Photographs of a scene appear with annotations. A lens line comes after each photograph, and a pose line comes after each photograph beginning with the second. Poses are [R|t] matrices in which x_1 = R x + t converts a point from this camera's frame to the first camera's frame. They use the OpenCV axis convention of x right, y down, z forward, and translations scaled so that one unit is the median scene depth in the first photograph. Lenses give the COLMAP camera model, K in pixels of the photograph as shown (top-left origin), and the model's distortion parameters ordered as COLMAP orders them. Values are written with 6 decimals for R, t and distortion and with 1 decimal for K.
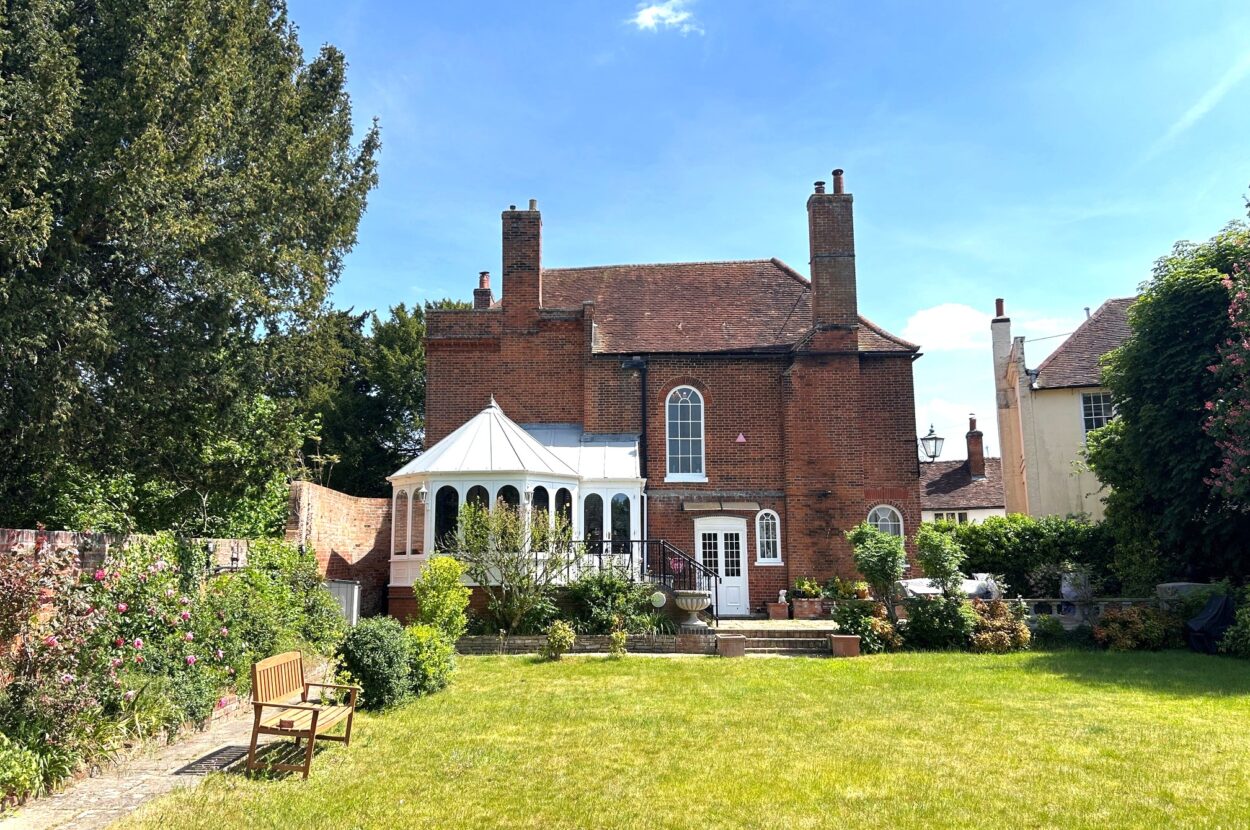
lens RADIAL K [[959.5, 0, 607.3], [0, 959.5, 421.7], [0, 0, 1]] dist [0.090085, -0.122235]
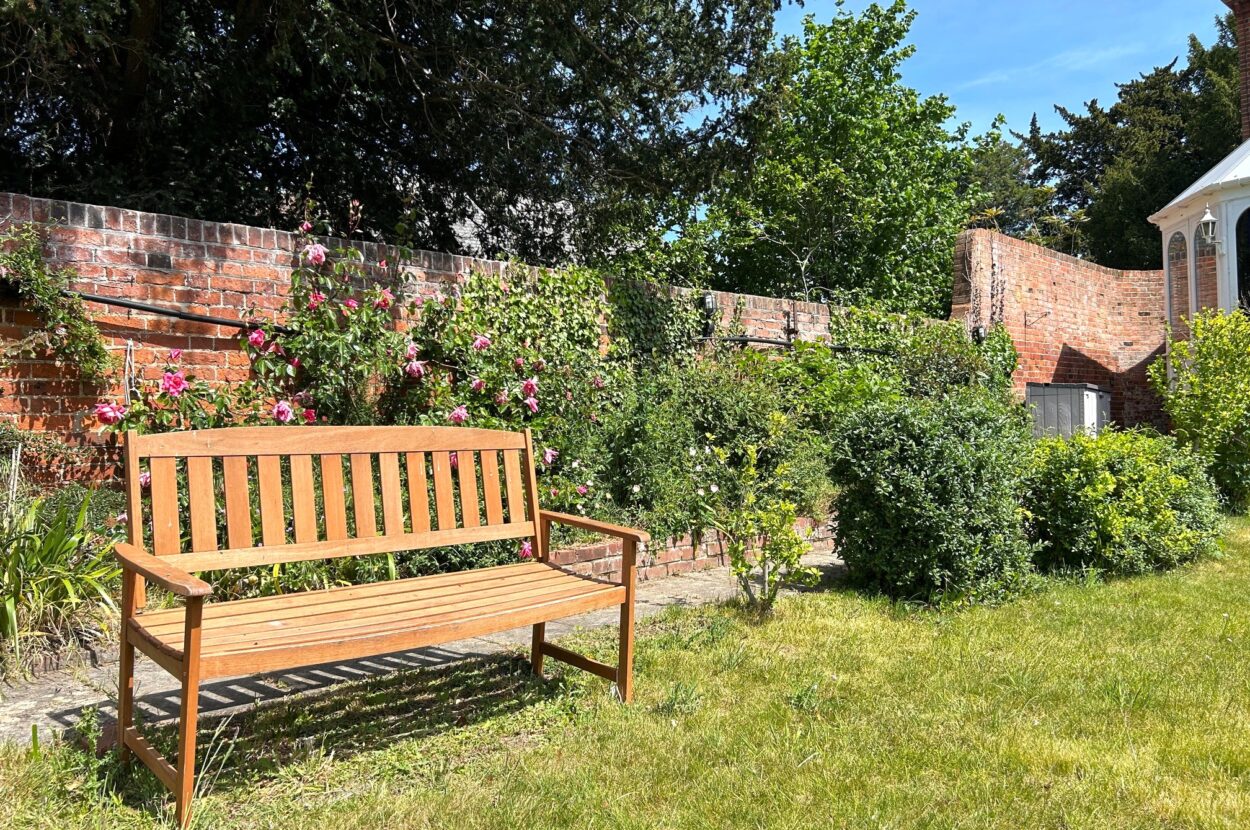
lens RADIAL K [[959.5, 0, 607.3], [0, 959.5, 421.7], [0, 0, 1]] dist [0.090085, -0.122235]
pose [[0.663392, -0.026144, -0.747815, -0.003292], [0.130918, 0.988030, 0.081596, 0.078353], [0.736730, -0.152033, 0.658874, 0.294967]]
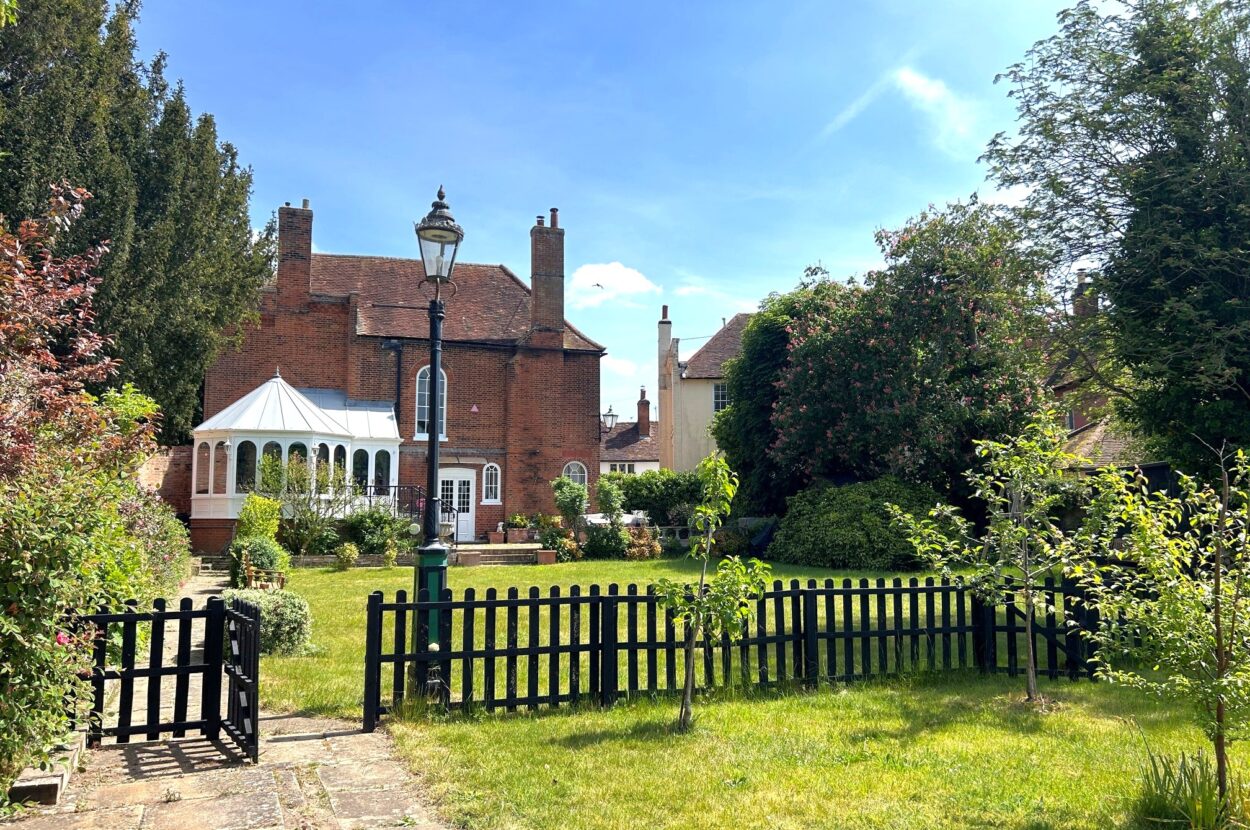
lens RADIAL K [[959.4, 0, 625.0], [0, 959.4, 415.0], [0, 0, 1]] dist [0.102009, -0.000249]
pose [[0.943512, 0.040007, 0.328914, -0.101214], [-0.057773, 0.997341, 0.044416, -0.045375], [-0.326263, -0.060909, 0.943315, -0.316594]]
